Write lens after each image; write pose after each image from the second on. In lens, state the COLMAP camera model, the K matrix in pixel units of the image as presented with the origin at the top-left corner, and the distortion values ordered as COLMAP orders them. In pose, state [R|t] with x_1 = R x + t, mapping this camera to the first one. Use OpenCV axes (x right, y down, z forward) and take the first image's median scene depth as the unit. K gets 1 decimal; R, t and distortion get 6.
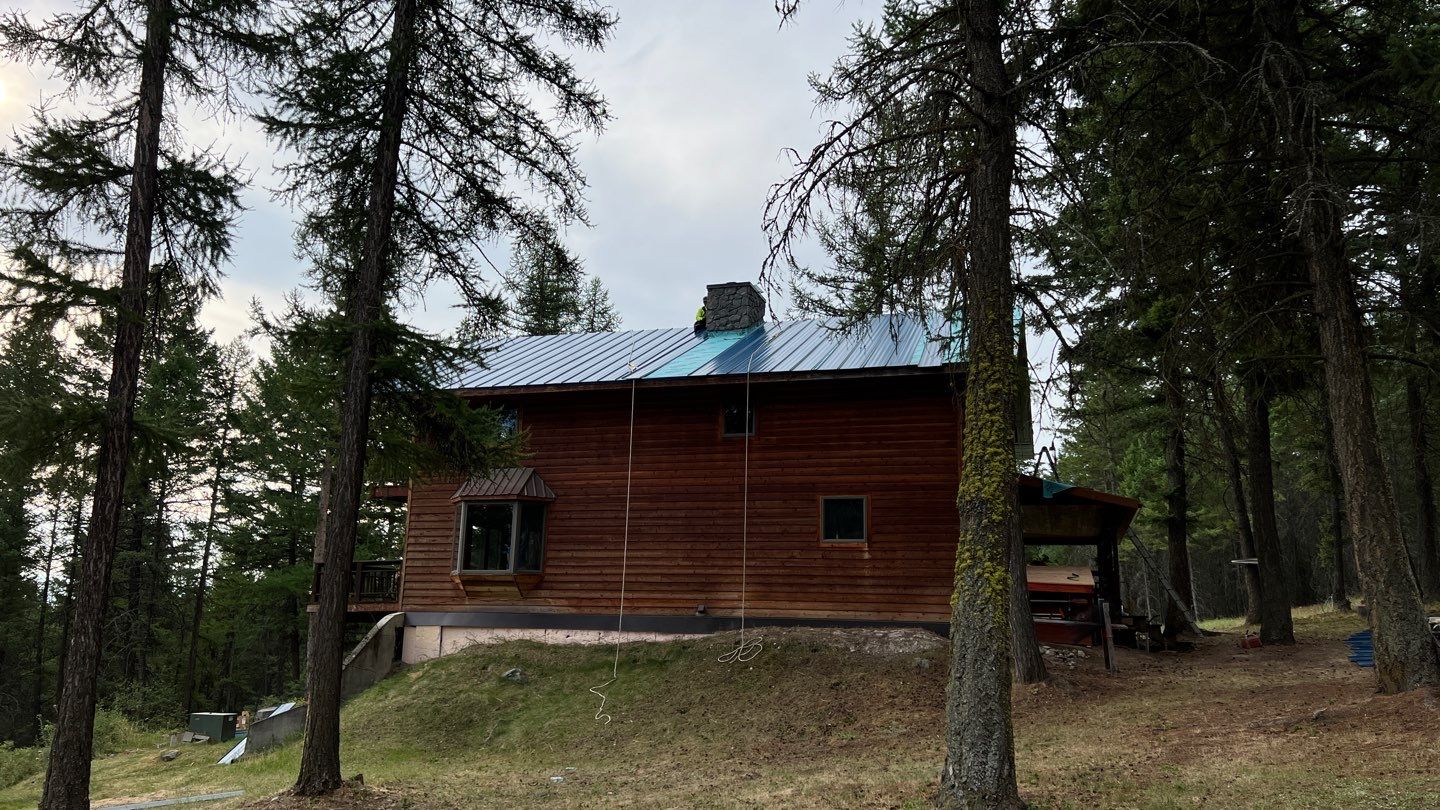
lens RADIAL K [[1076.1, 0, 708.1], [0, 1076.1, 403.0], [0, 0, 1]] dist [0.127344, -0.115349]
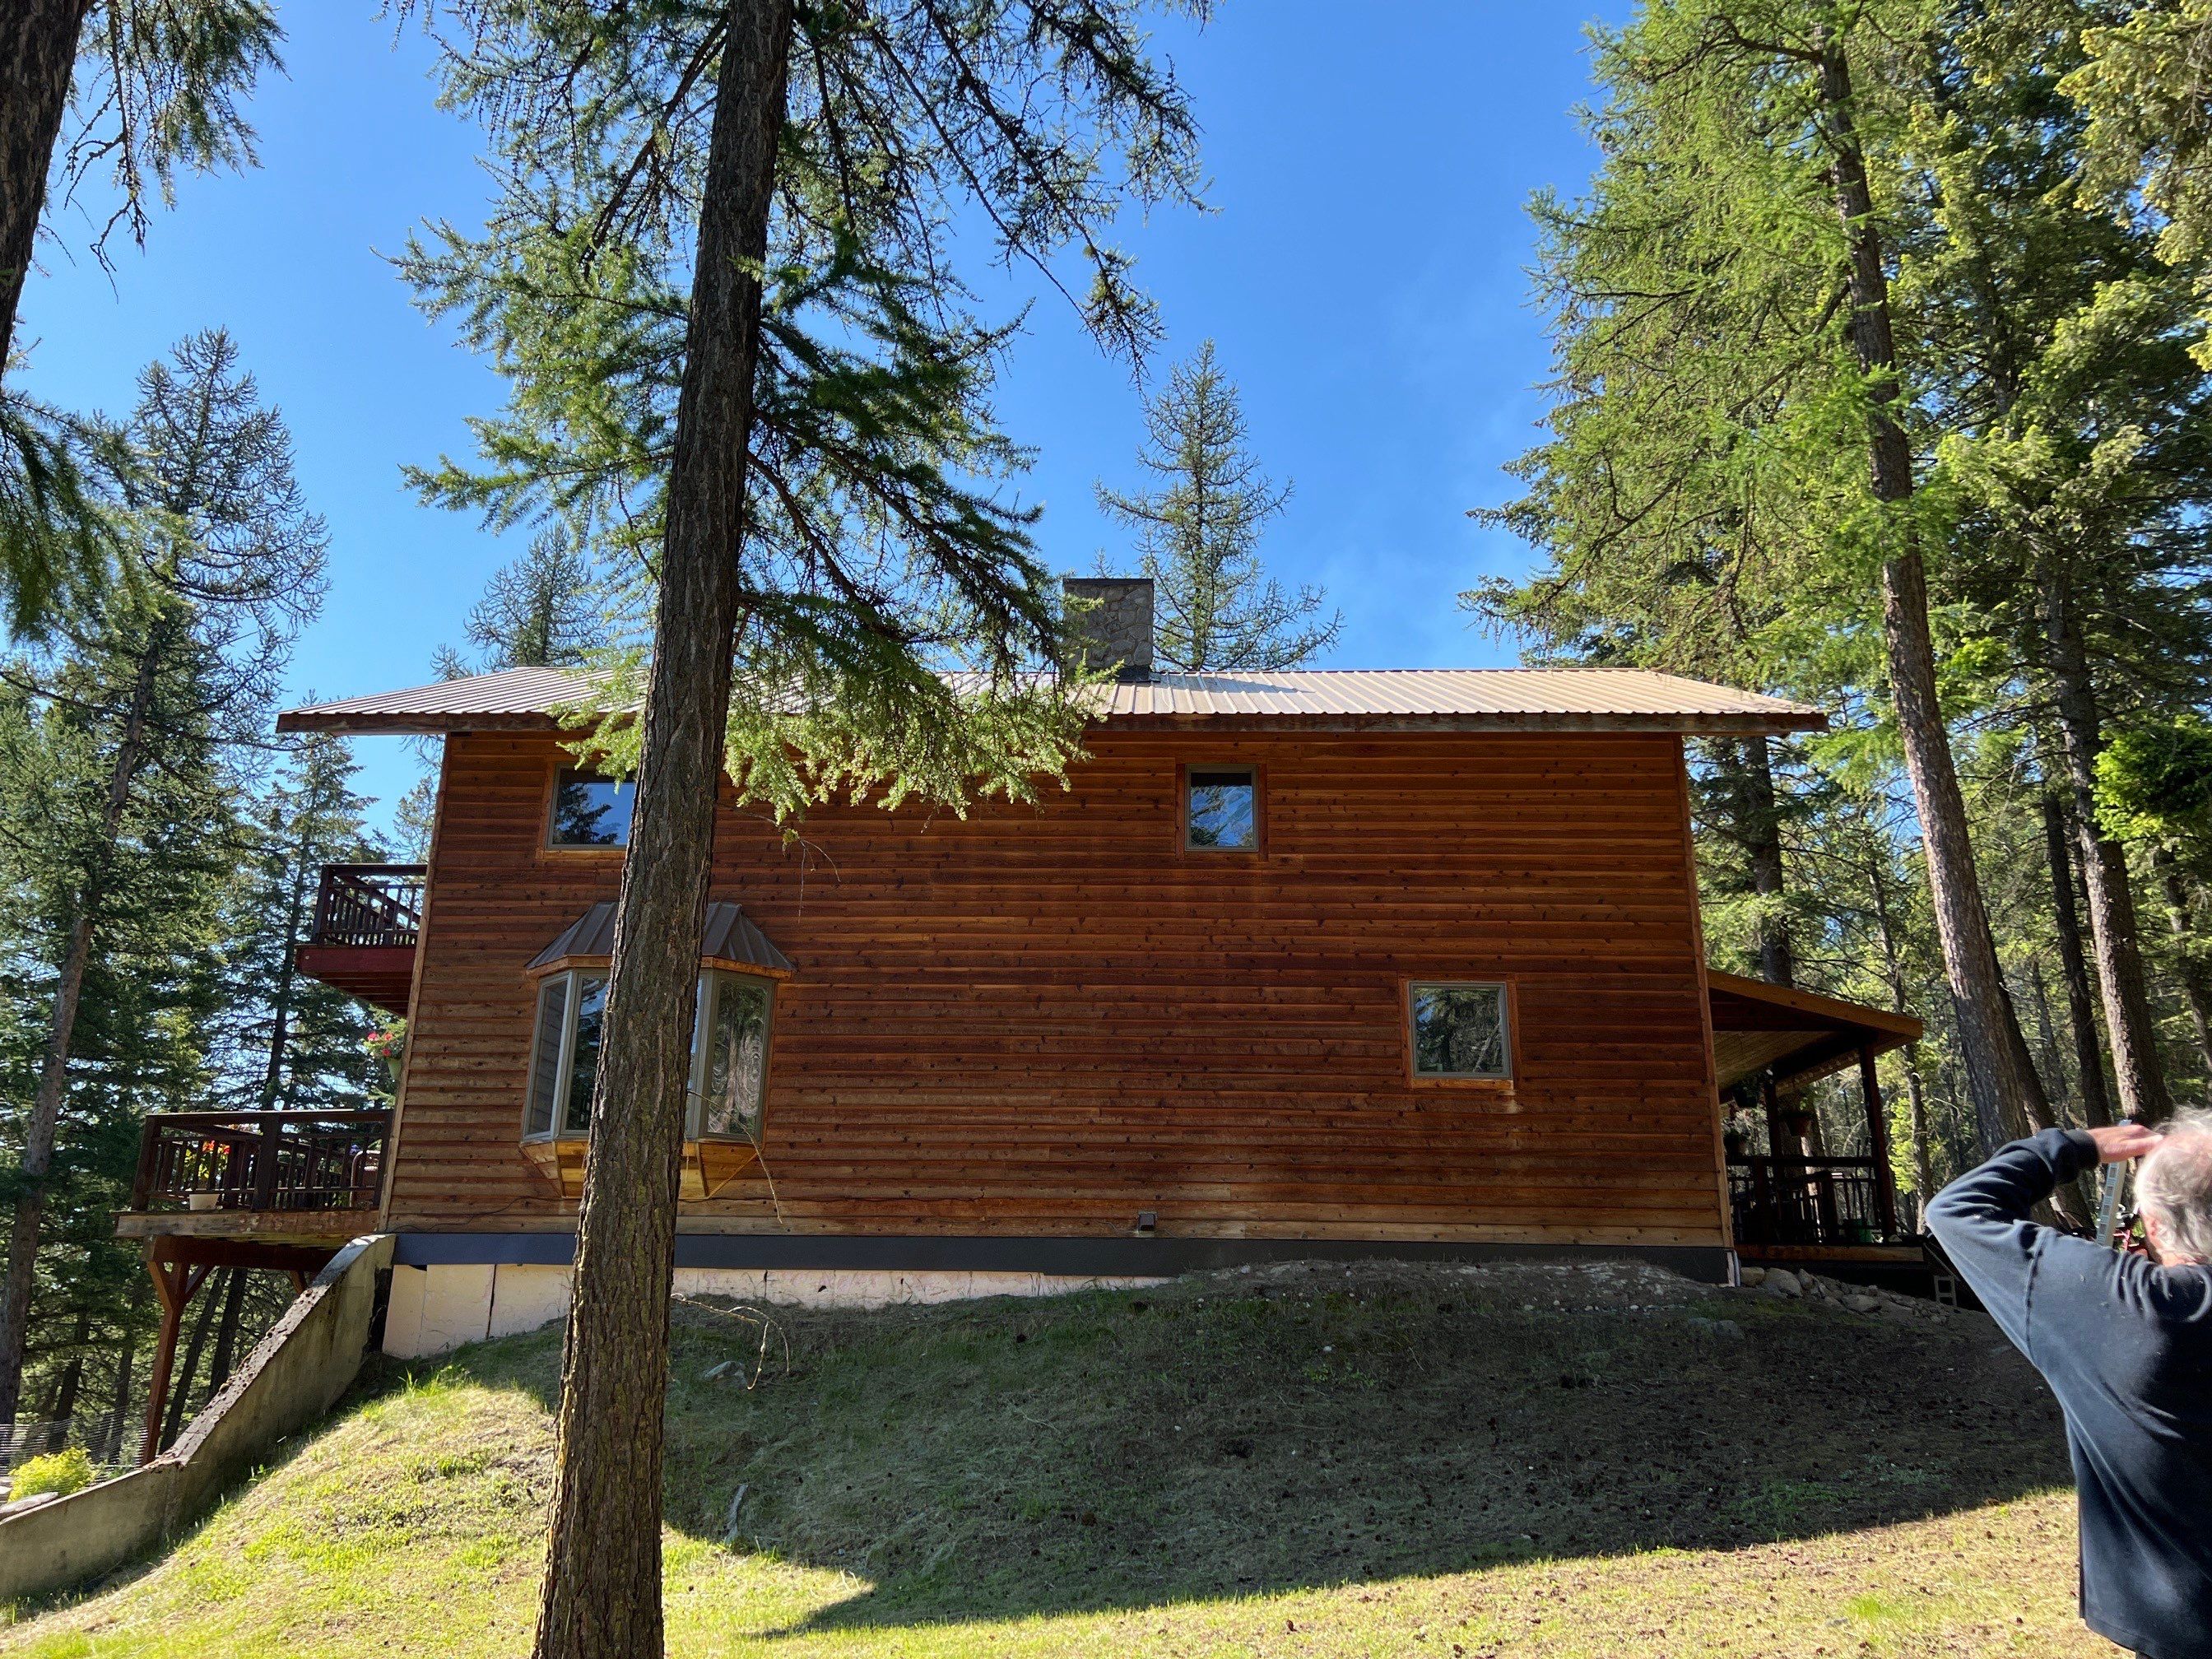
lens RADIAL K [[1660.7, 0, 1104.3], [0, 1660.7, 798.1], [0, 0, 1]] dist [0.061093, -0.059908]
pose [[0.958787, 0.077179, 0.273442, -0.224545], [-0.047541, 0.992410, -0.113412, 0.094667], [-0.280120, 0.095739, 0.955179, 0.324781]]
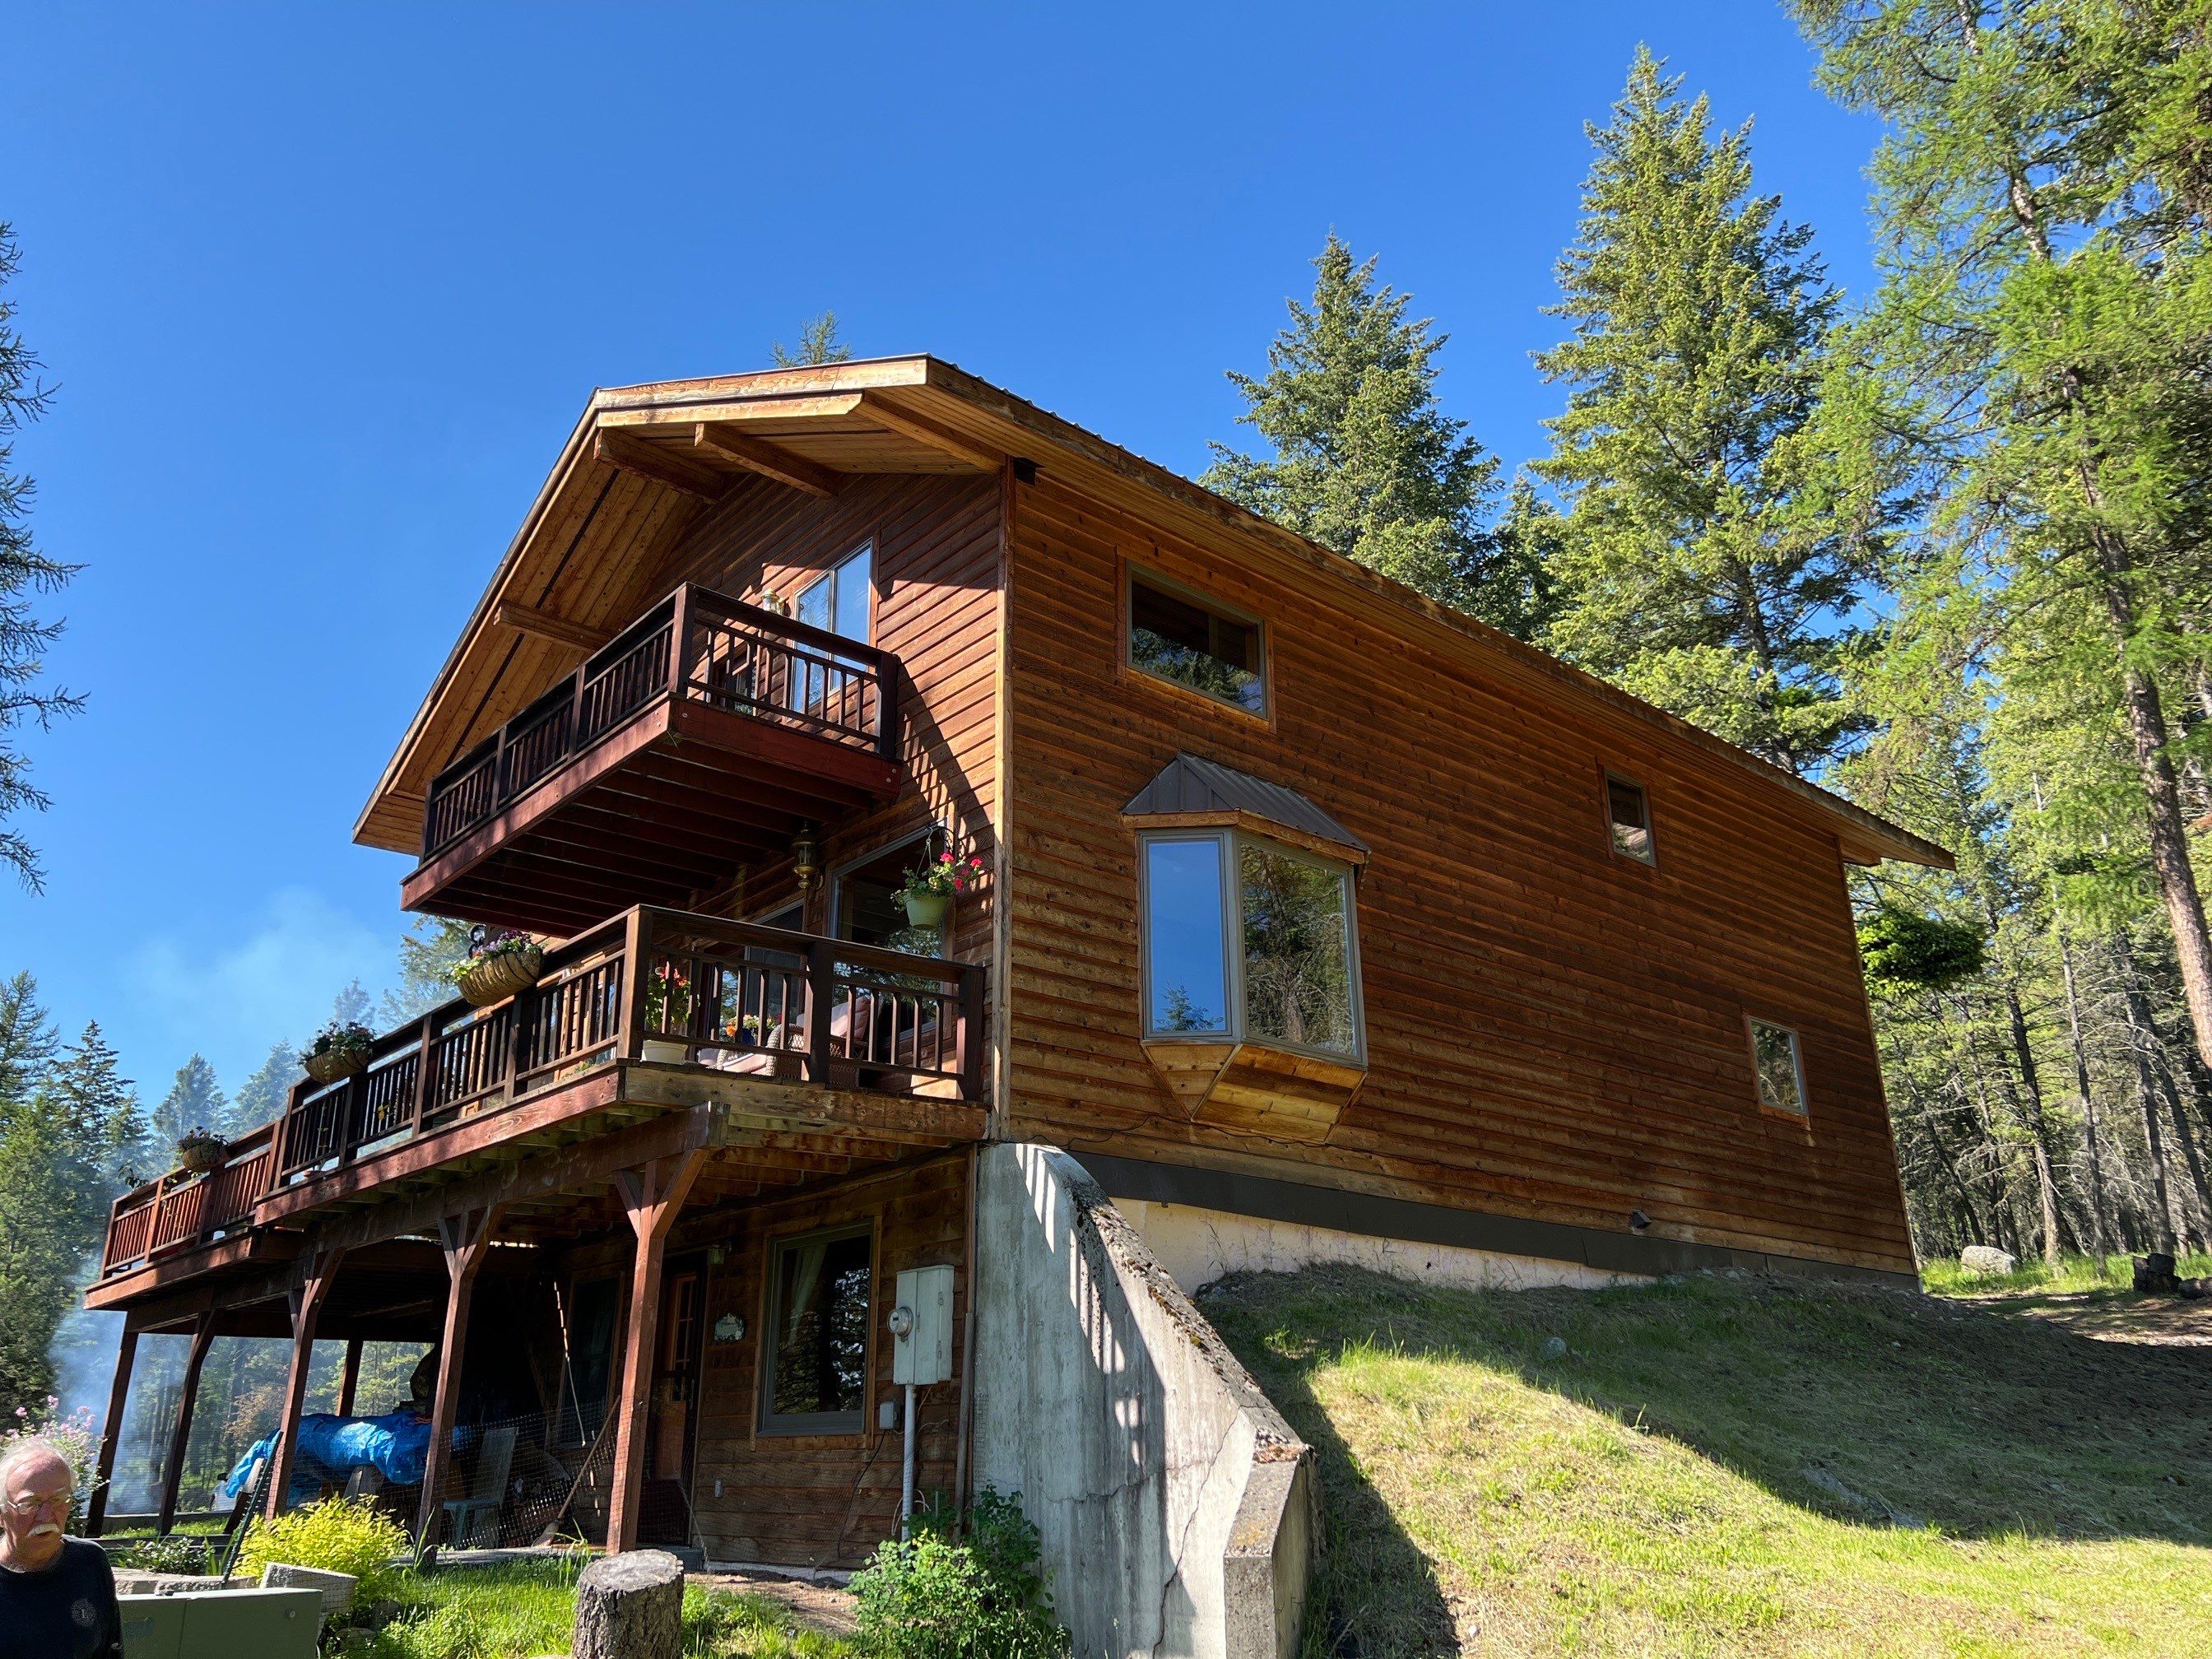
lens RADIAL K [[1660.7, 0, 1114.1], [0, 1660.7, 827.8], [0, 0, 1]] dist [0.061093, -0.059908]
pose [[0.515381, 0.283208, 0.808811, -0.694737], [-0.153089, 0.959058, -0.238268, 0.230508], [-0.843176, -0.001021, 0.537637, 0.812014]]
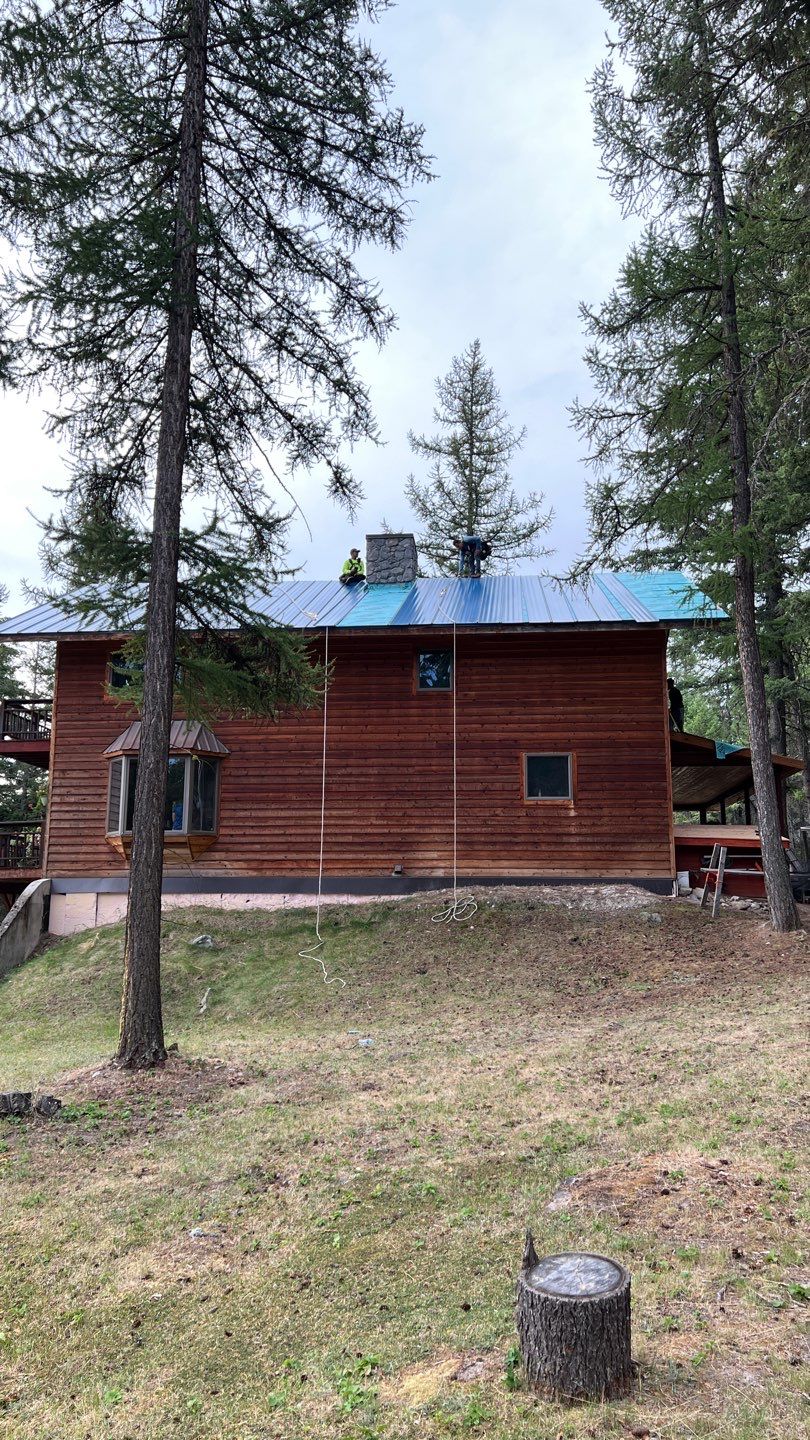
lens RADIAL K [[1076.1, 0, 397.3], [0, 1076.1, 715.6], [0, 0, 1]] dist [0.127344, -0.115349]
pose [[0.975451, 0.021079, 0.219207, -0.217058], [-0.026843, 0.999367, 0.023348, 0.032325], [-0.218576, -0.028659, 0.975399, 0.074398]]
